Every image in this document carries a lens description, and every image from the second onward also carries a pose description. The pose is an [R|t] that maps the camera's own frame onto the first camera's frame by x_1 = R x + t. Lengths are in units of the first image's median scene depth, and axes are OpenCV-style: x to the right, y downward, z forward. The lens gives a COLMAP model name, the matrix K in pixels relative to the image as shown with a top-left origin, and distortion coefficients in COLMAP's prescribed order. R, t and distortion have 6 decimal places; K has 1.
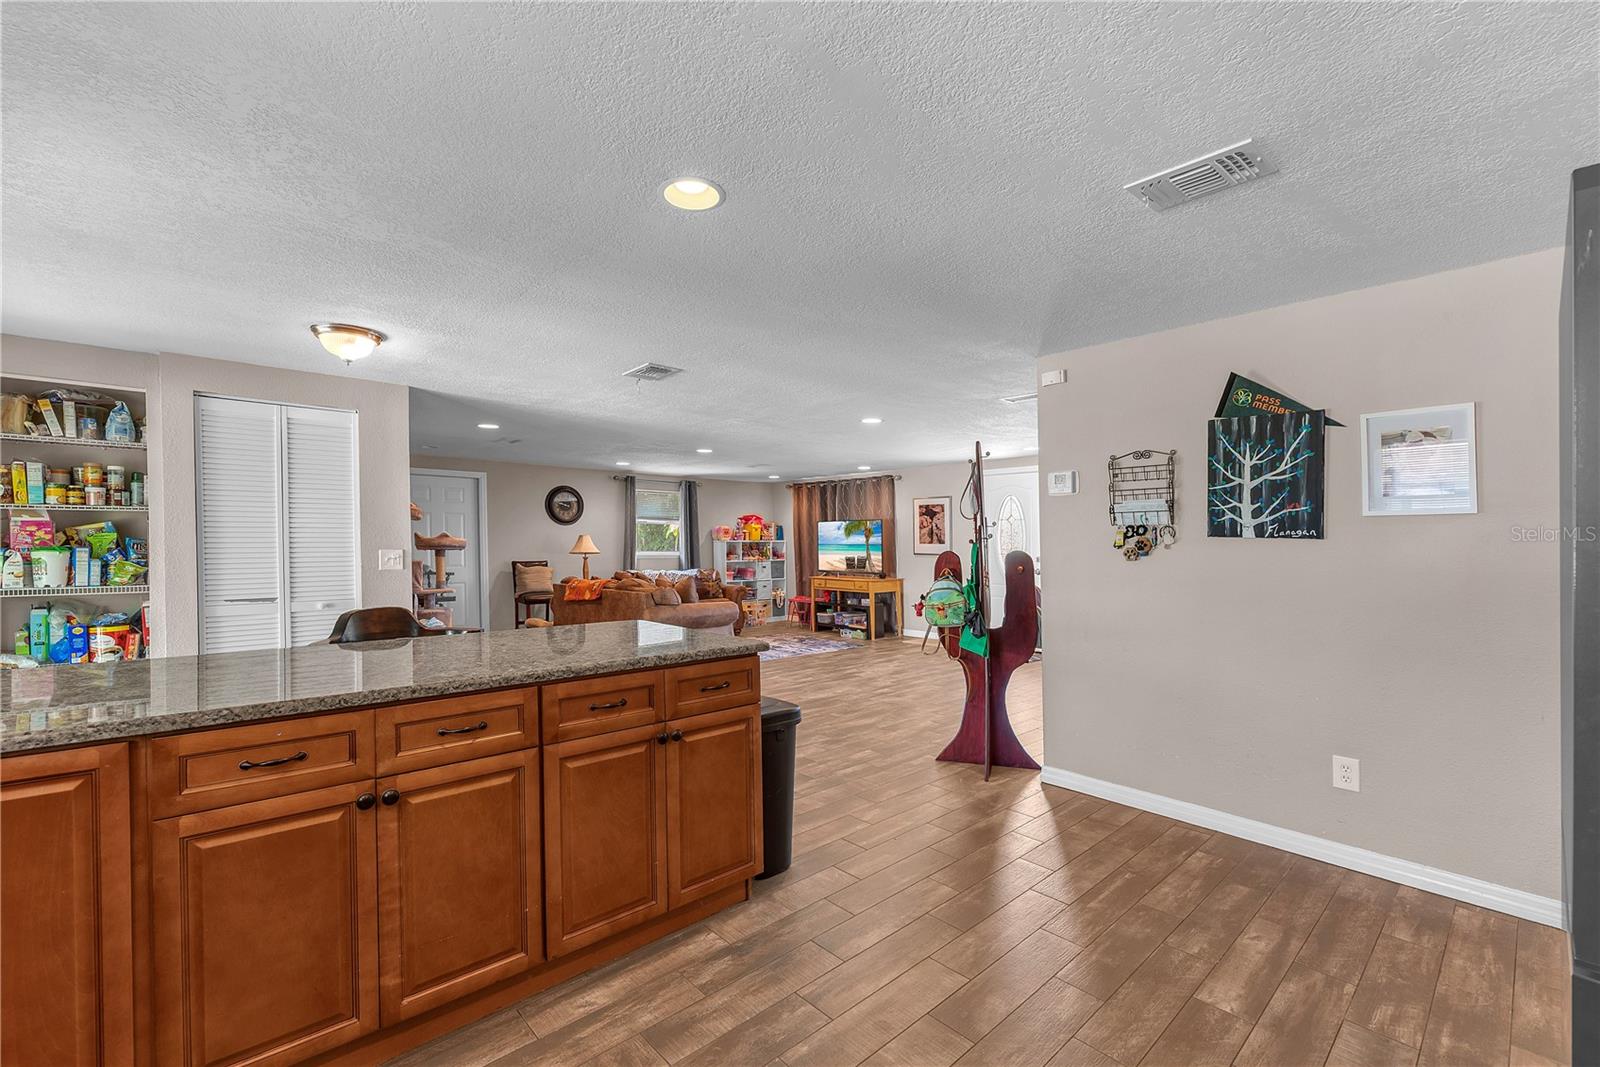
lens RADIAL K [[683.6, 0, 824.8], [0, 683.6, 530.5], [0, 0, 1]] dist [0.000765, -0.000815]
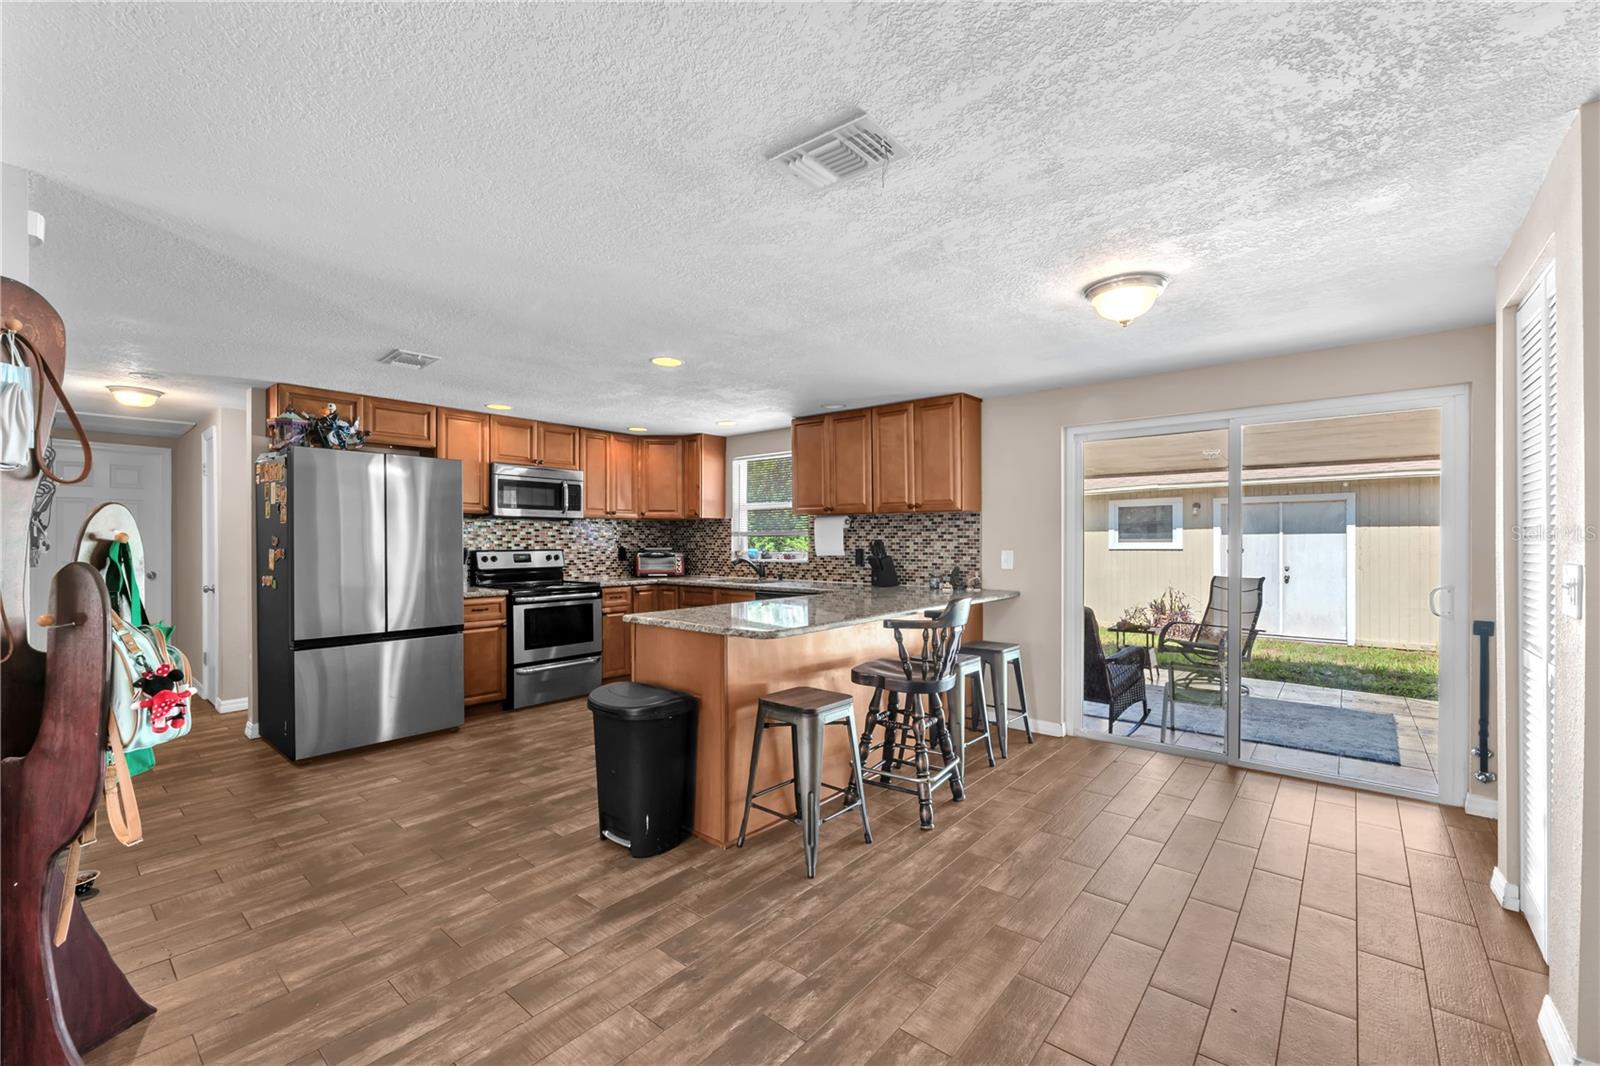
lens RADIAL K [[663.5, 0, 800.9], [0, 663.5, 543.9], [0, 0, 1]] dist [0.002194, 0.001253]
pose [[-0.995057, -0.000532, -0.099303, -0.154752], [0.000521, 0.999944, -0.010573, 0.019057], [0.099303, -0.010572, -0.995001, 1.228367]]
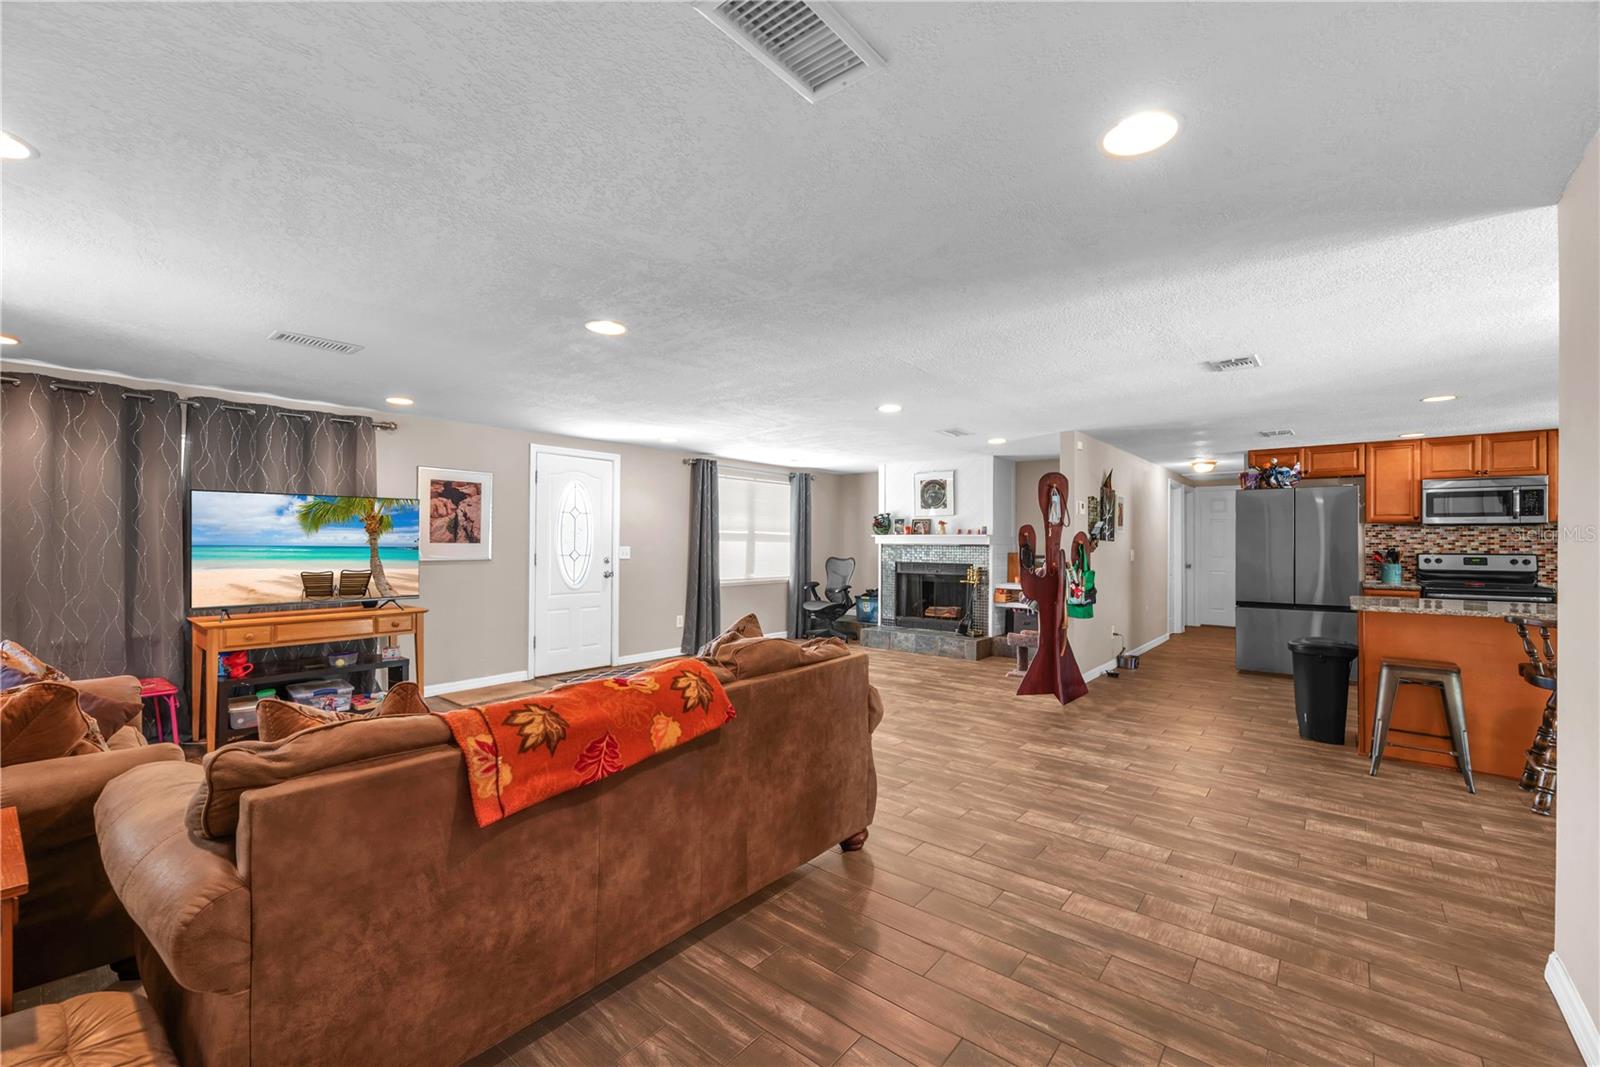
lens RADIAL K [[663.5, 0, 780.2], [0, 663.5, 544.9], [0, 0, 1]] dist [0.002194, 0.001253]
pose [[-0.096360, -0.009083, 0.995305, -0.942542], [-0.021162, 0.999751, 0.007074, 0.019451], [-0.995122, -0.020381, -0.096528, 1.474491]]
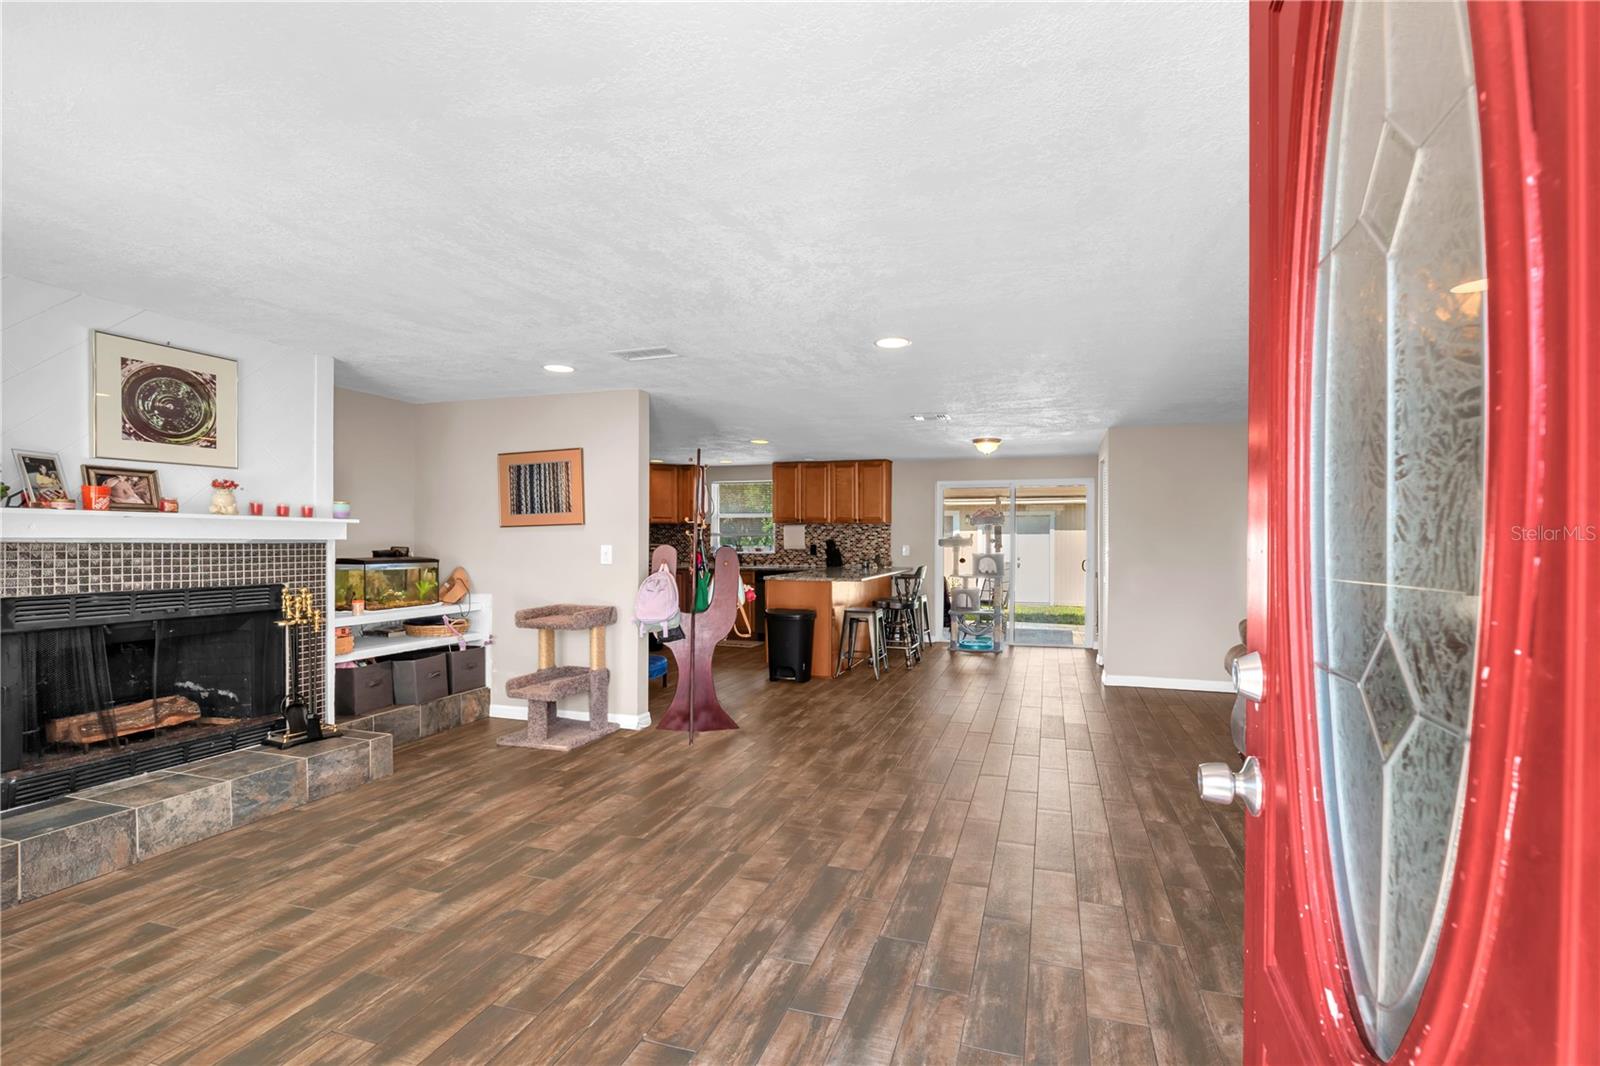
lens RADIAL K [[683.6, 0, 855.1], [0, 683.6, 538.1], [0, 0, 1]] dist [0.000765, -0.000815]
pose [[-0.865060, -0.007356, -0.501614, 0.497175], [0.003079, 0.999796, -0.019971, 0.036380], [0.501659, -0.018820, -0.864861, 1.825616]]
